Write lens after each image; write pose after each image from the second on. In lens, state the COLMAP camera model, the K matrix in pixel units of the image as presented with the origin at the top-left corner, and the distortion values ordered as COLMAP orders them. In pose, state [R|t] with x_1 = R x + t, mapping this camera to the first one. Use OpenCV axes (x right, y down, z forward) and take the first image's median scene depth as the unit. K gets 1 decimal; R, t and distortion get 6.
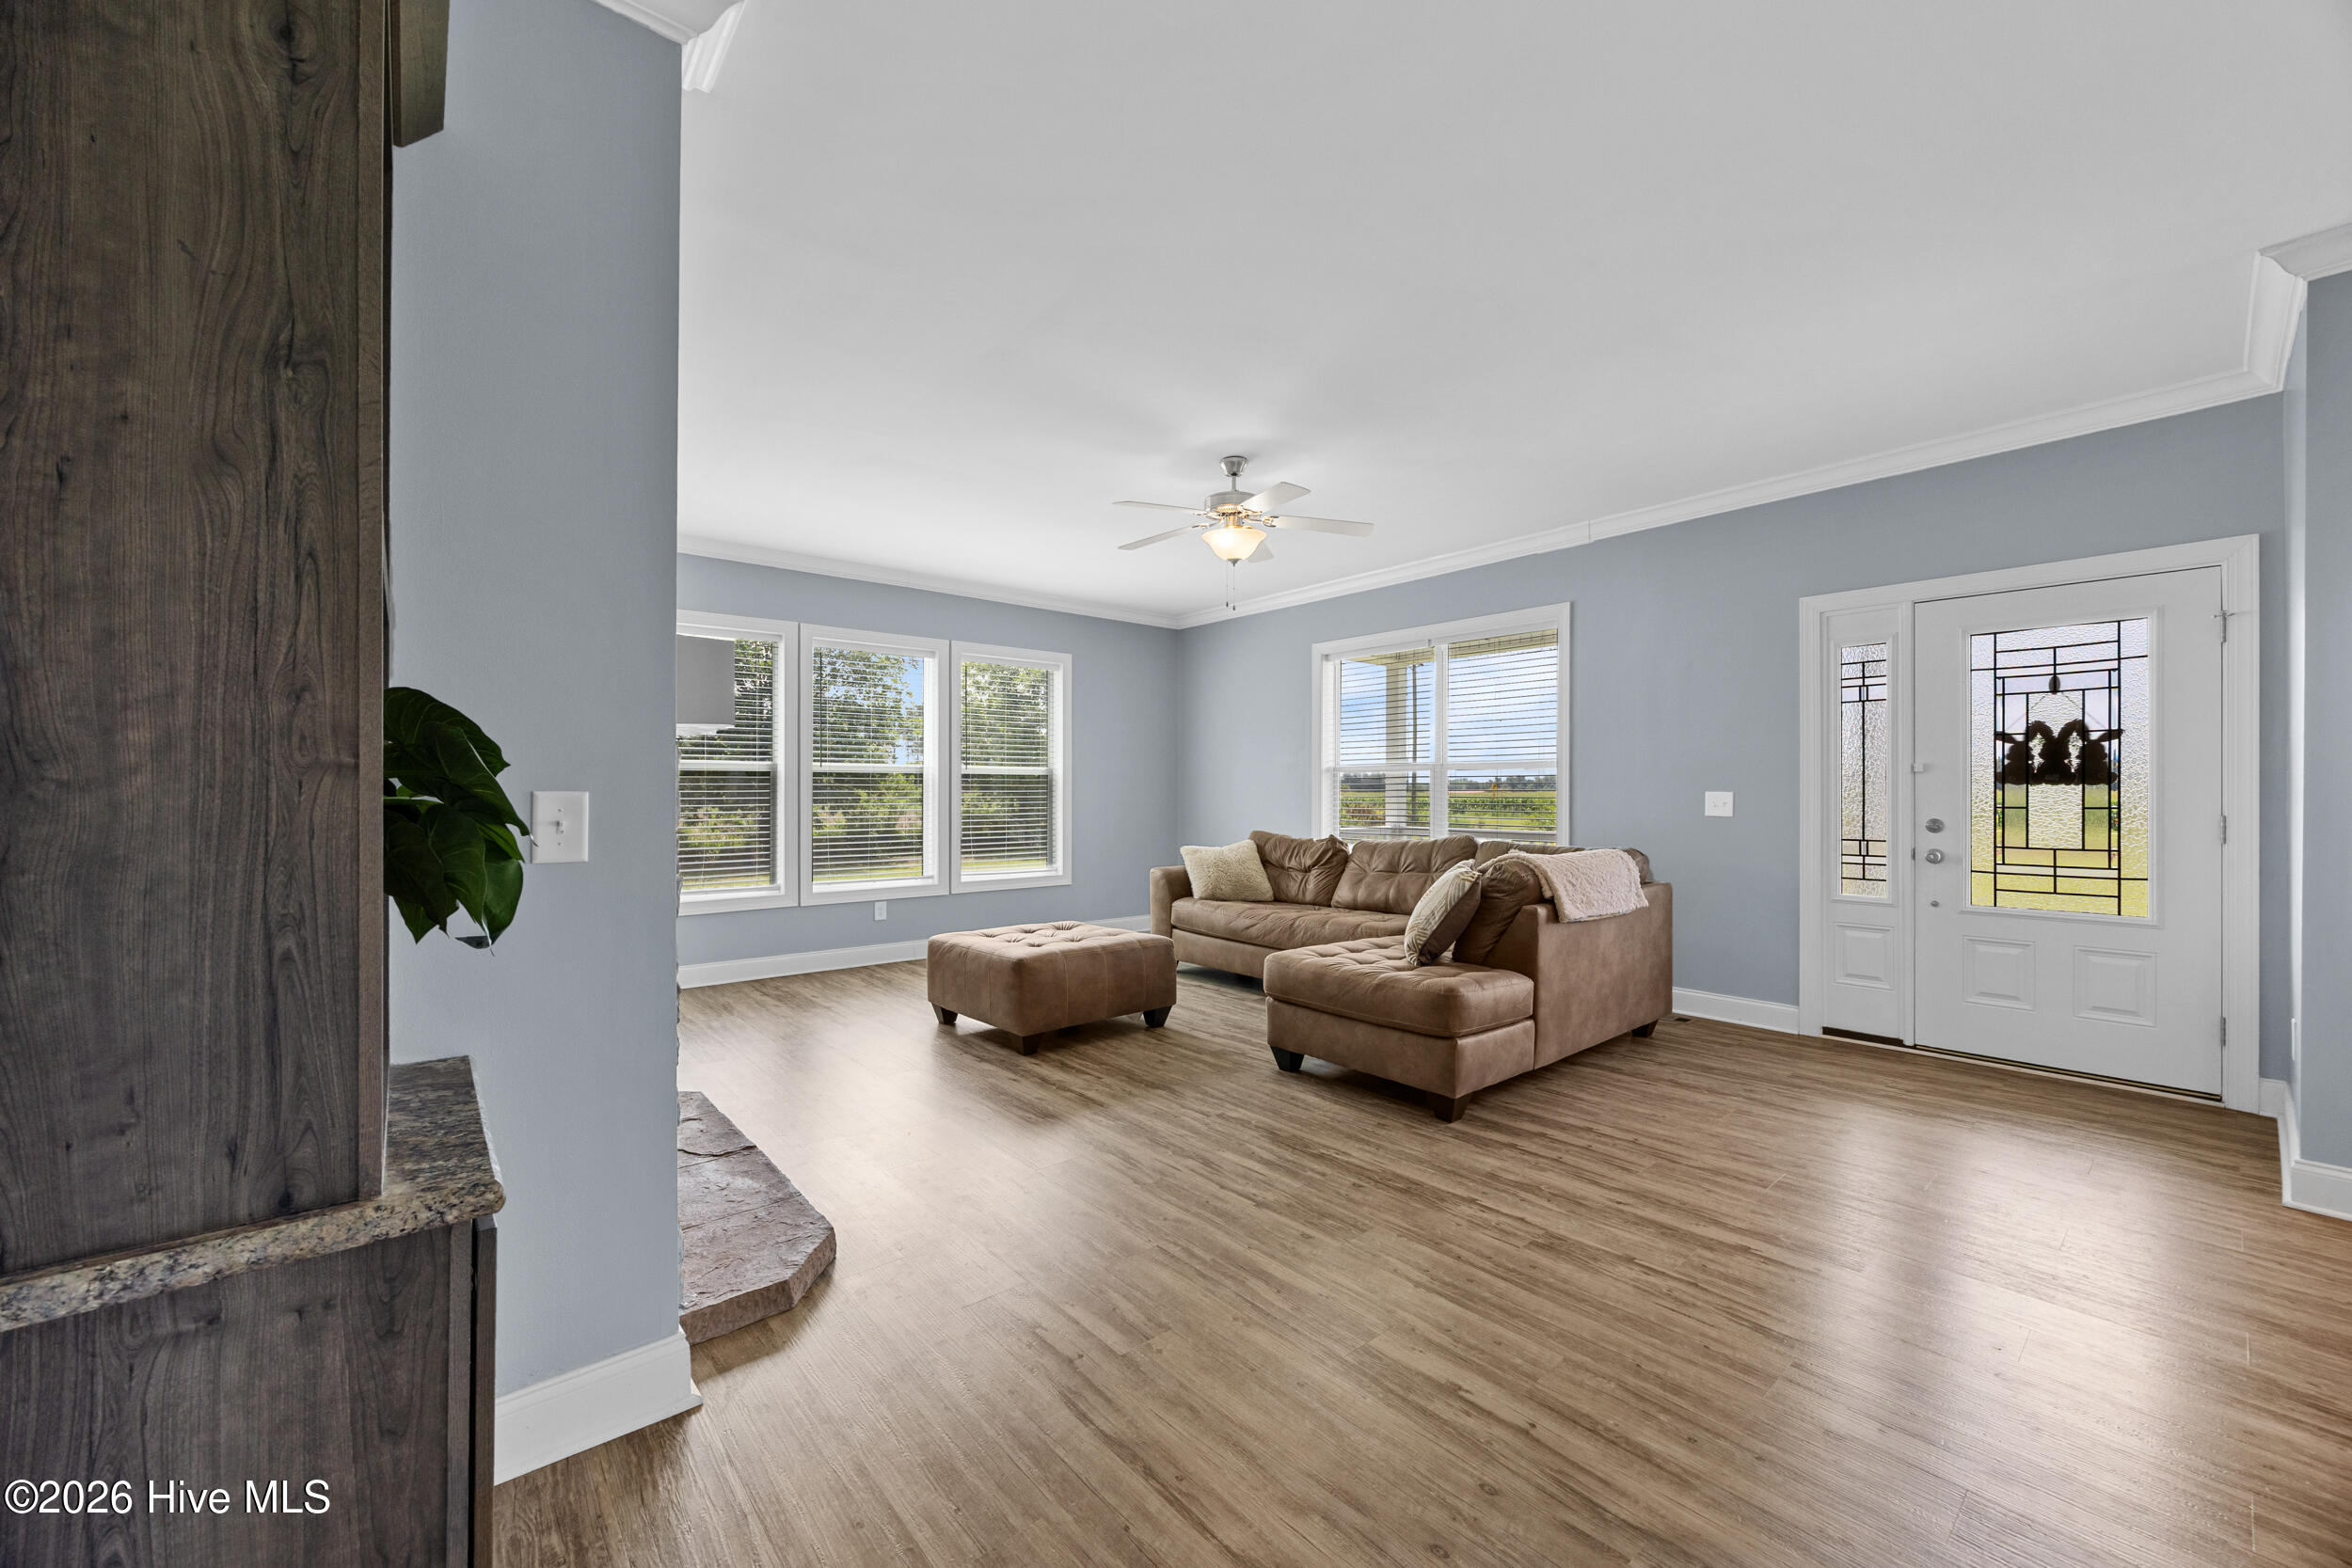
lens RADIAL K [[894.7, 0, 1185.7], [0, 894.7, 786.5], [0, 0, 1]] dist [0.001959, 0.000030]
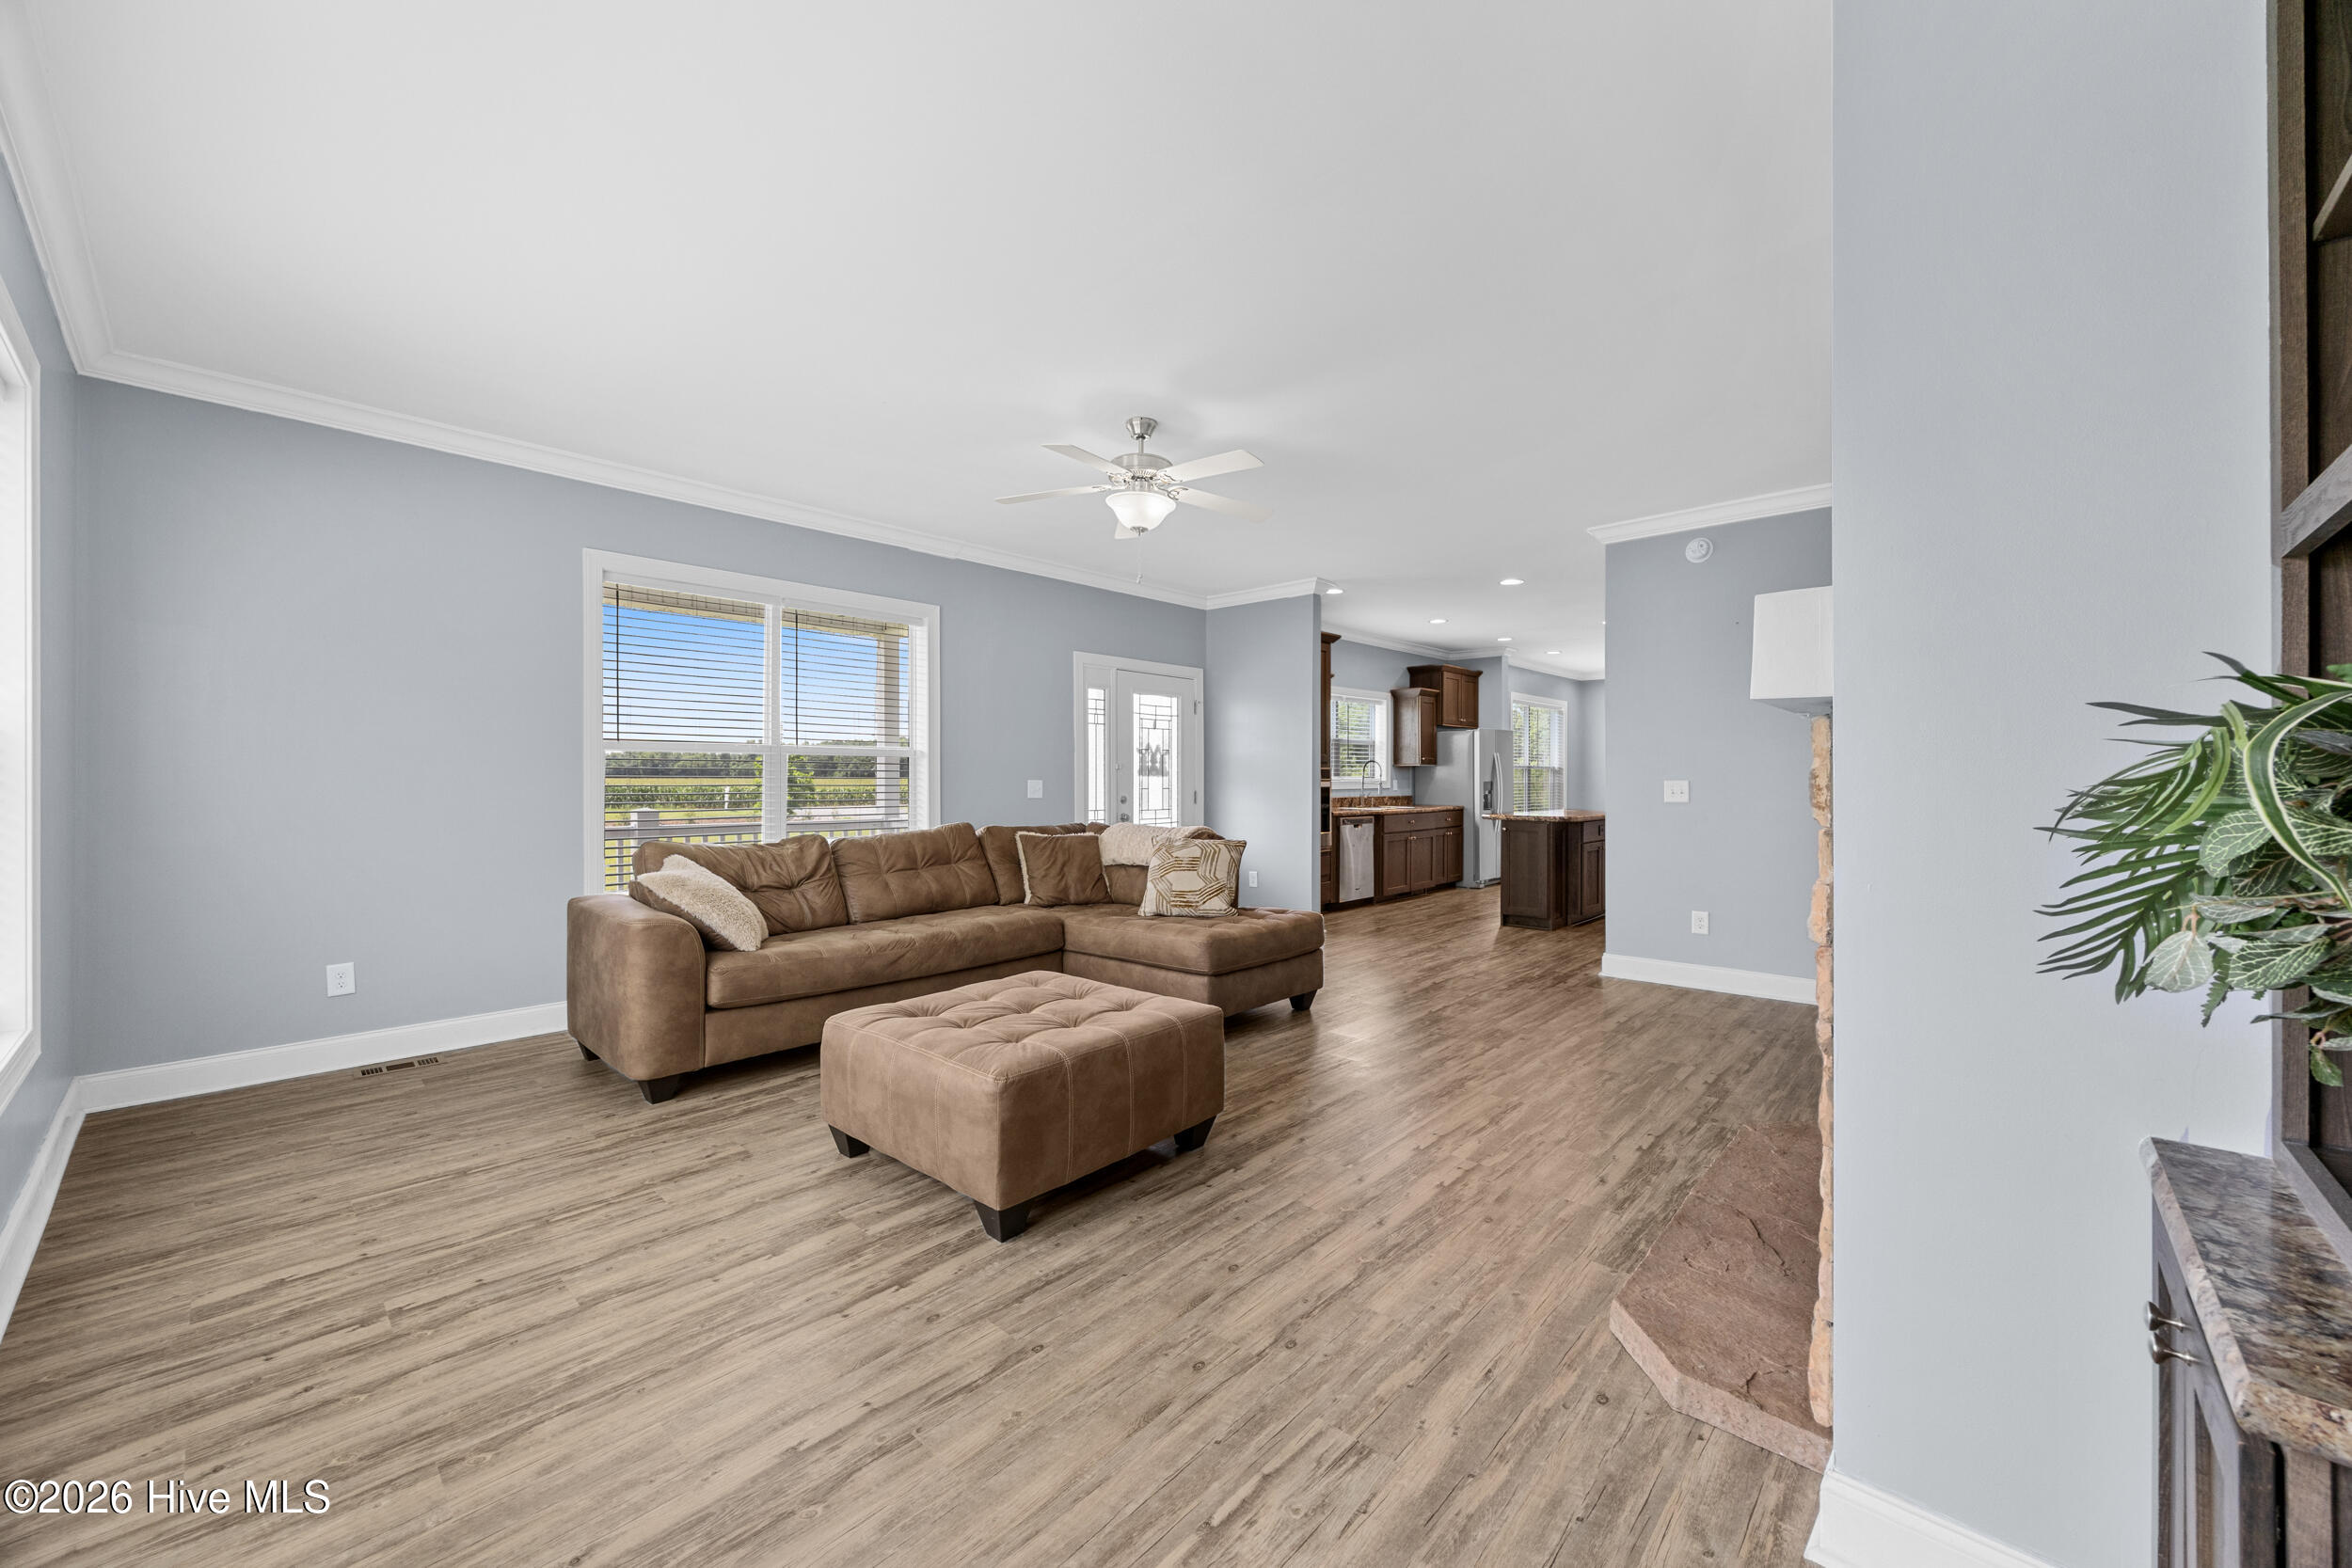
lens RADIAL K [[894.7, 0, 1133.1], [0, 894.7, 790.3], [0, 0, 1]] dist [0.001959, 0.000030]
pose [[-0.080935, -0.017466, 0.996566, -1.256929], [-0.010797, 0.999803, 0.016646, -0.004487], [-0.996661, -0.009412, -0.081107, 1.554920]]
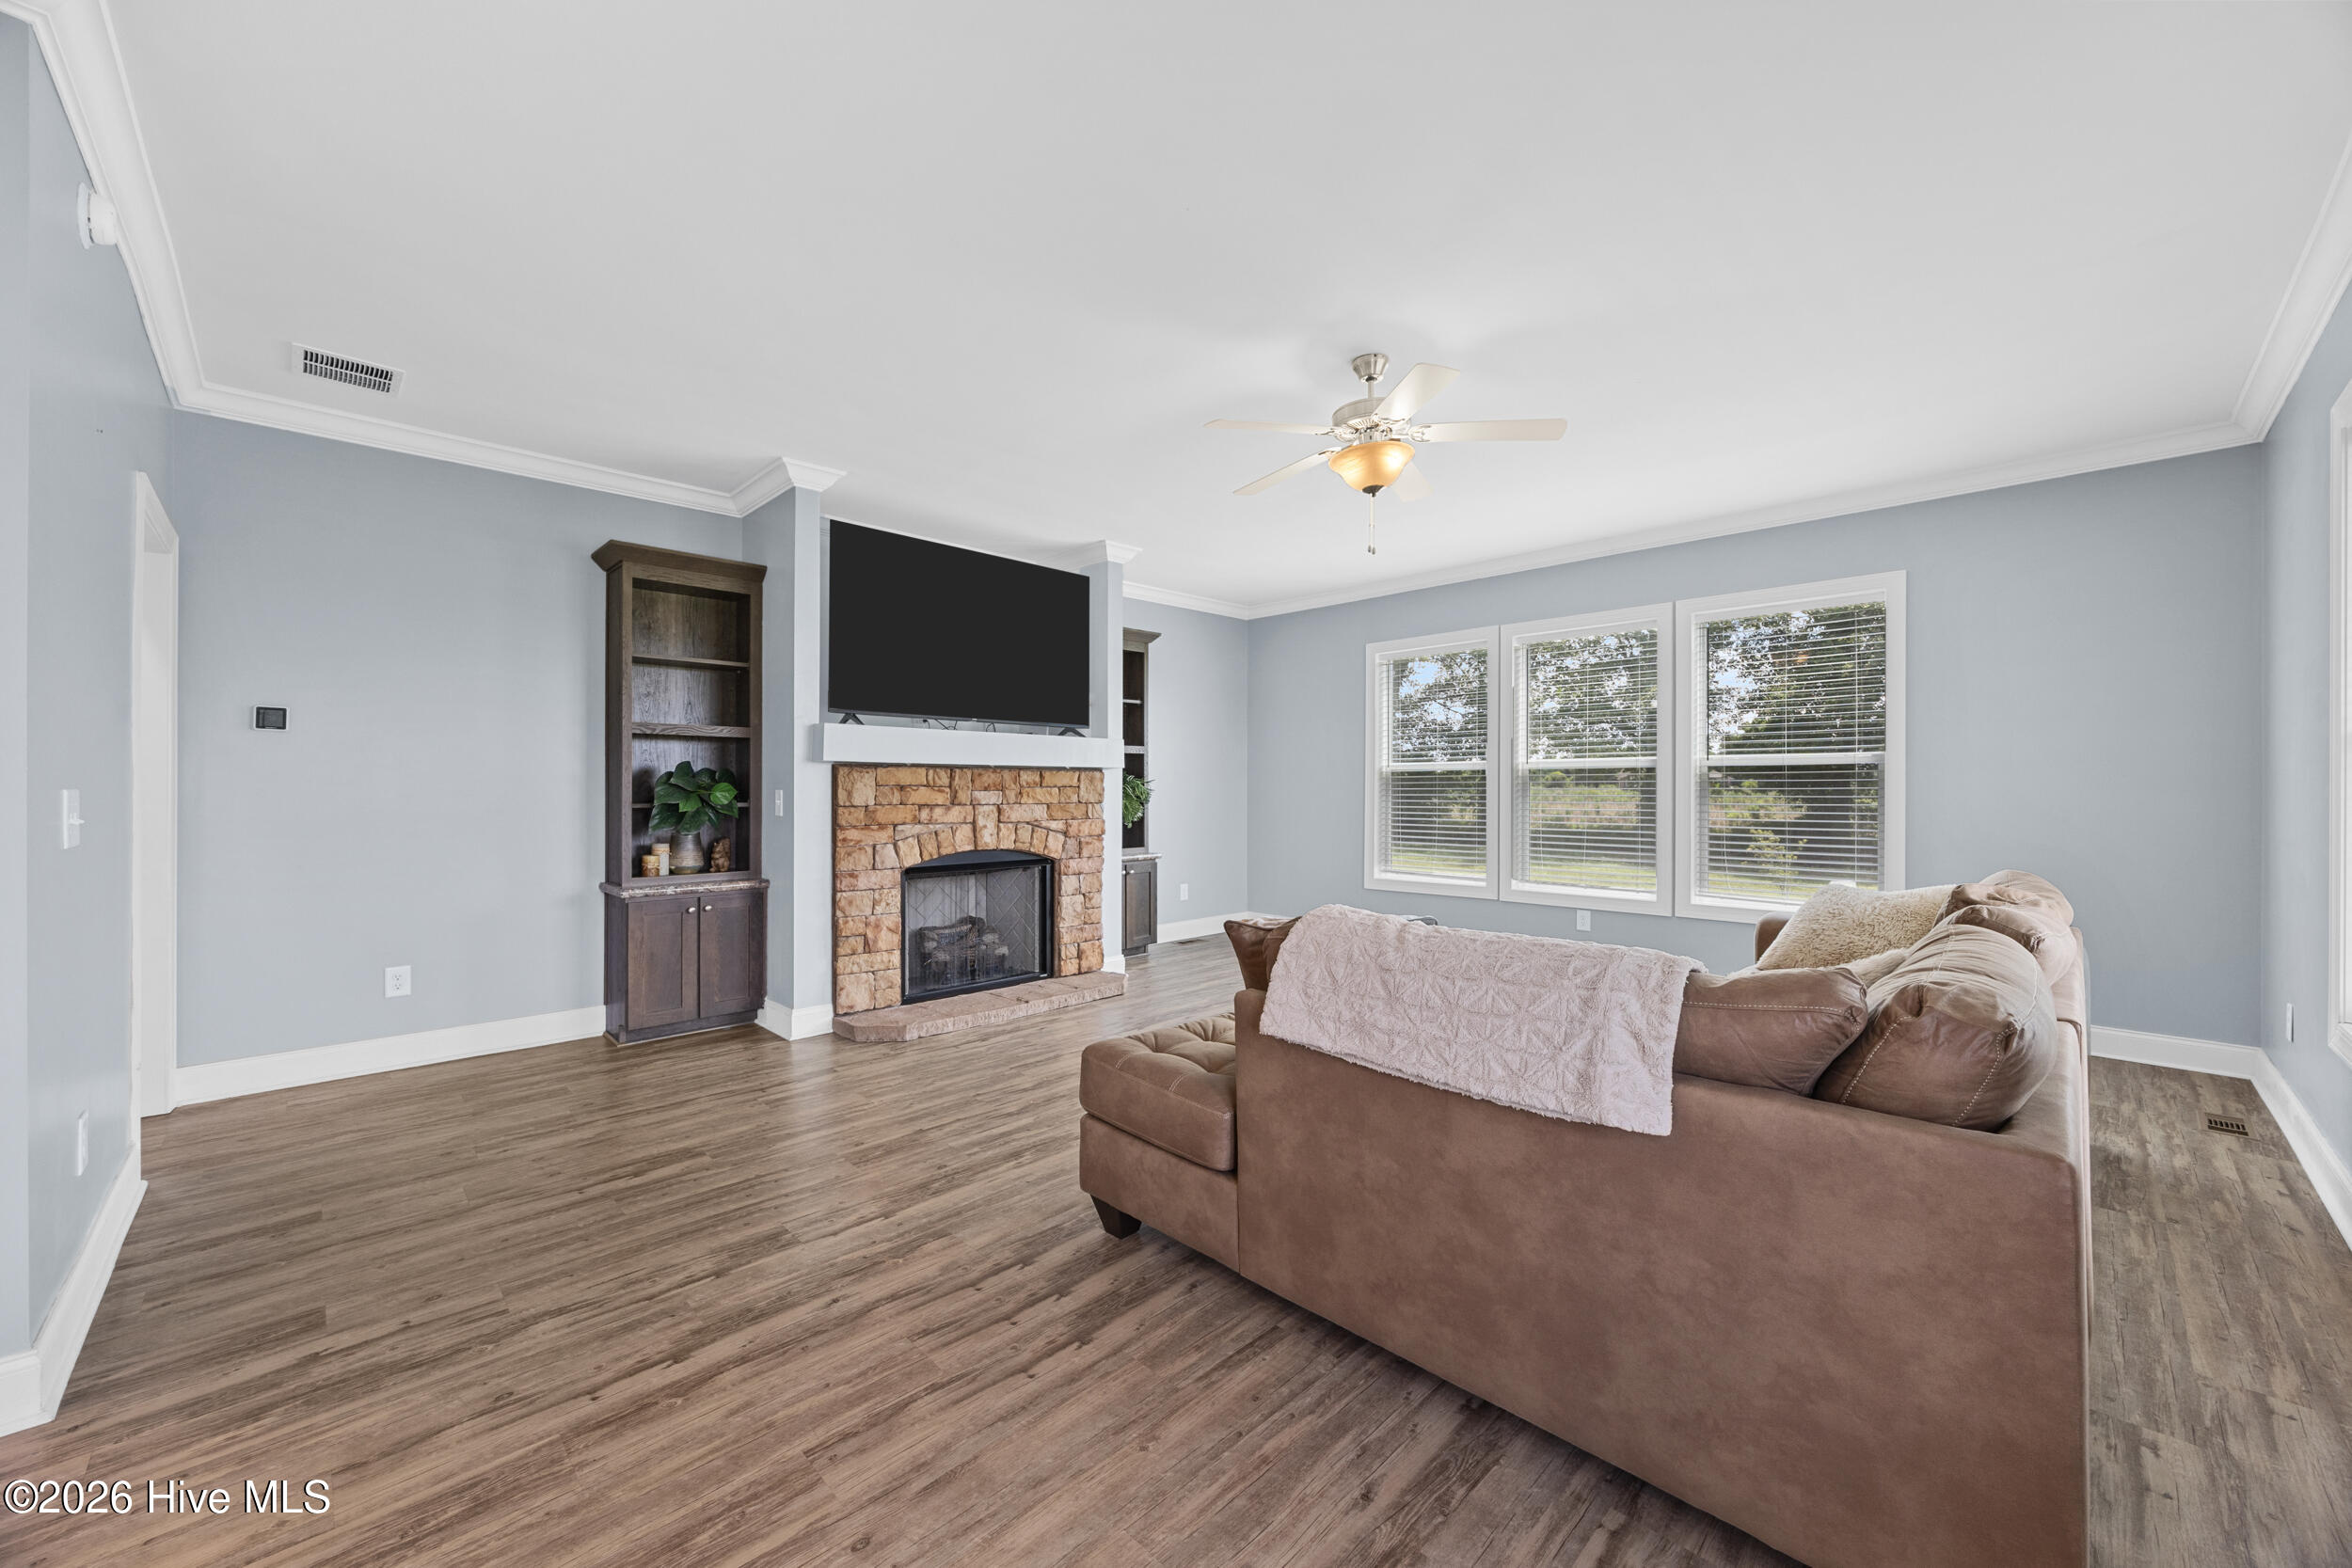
lens RADIAL K [[894.7, 0, 1168.0], [0, 894.7, 791.7], [0, 0, 1]] dist [0.001959, 0.000030]
pose [[0.061115, 0.003373, -0.998125, 1.163980], [0.008931, 0.999952, 0.003926, 0.001232], [0.998091, -0.009154, 0.061082, 1.113678]]
